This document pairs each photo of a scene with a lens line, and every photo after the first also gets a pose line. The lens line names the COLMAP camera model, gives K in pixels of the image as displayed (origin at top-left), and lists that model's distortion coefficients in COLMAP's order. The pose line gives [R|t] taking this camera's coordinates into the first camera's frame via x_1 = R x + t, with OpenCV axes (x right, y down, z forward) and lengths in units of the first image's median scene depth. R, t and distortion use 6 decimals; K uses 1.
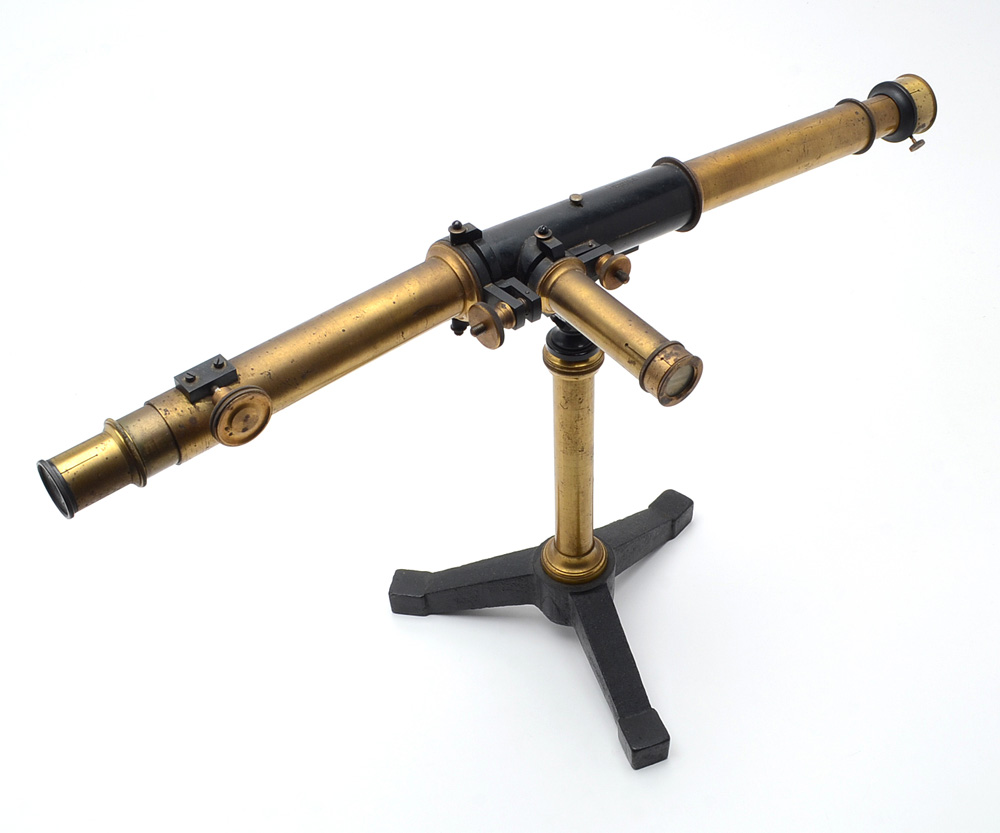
lens RADIAL K [[1402.4, 0, 504.3], [0, 1402.4, 410.5], [0, 0, 1]] dist [-0.015166, 0.000000]
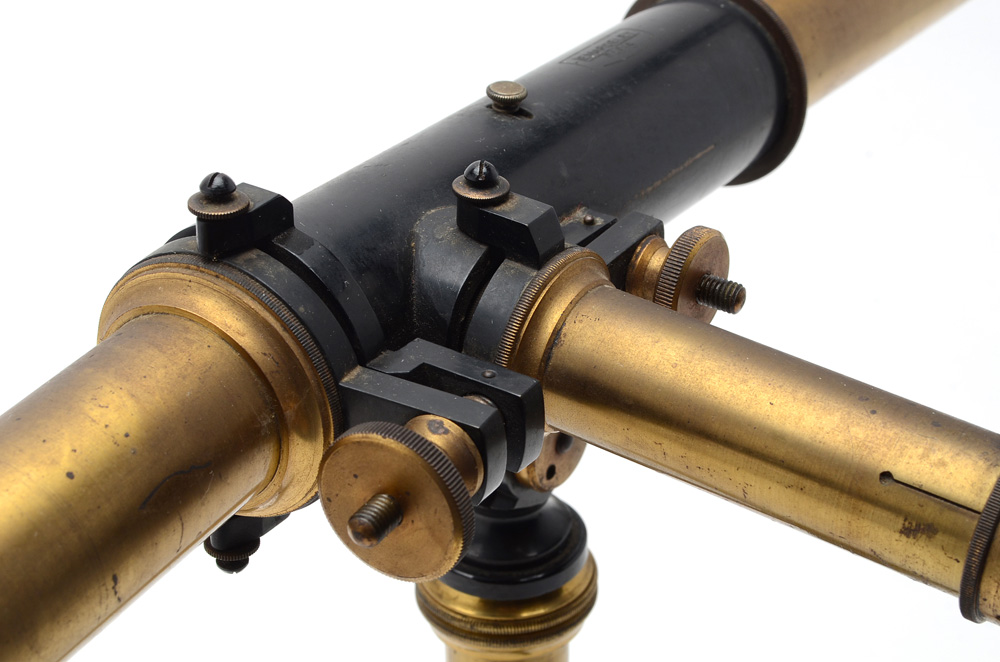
lens RADIAL K [[2324.0, 0, 500.7], [0, 2324.0, 327.9], [0, 0, 1]] dist [0.050849, 0.000000]
pose [[0.941723, -0.147087, 0.302528, -0.128606], [0.197060, 0.970087, -0.141768, -0.022604], [-0.272626, 0.193122, 0.942538, 0.523899]]
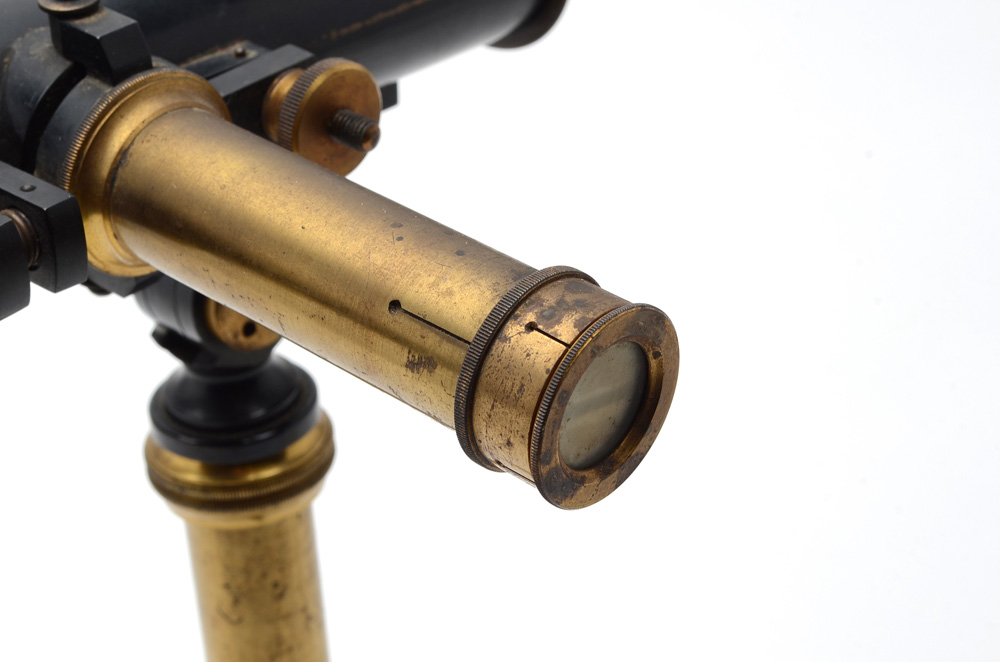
lens RADIAL K [[2324.0, 0, 497.7], [0, 2324.0, 337.3], [0, 0, 1]] dist [0.050849, 0.000000]
pose [[0.984701, -0.105662, 0.138561, 0.041353], [0.127679, 0.978647, -0.161086, 0.033565], [-0.118582, 0.176313, 0.977165, 0.526475]]
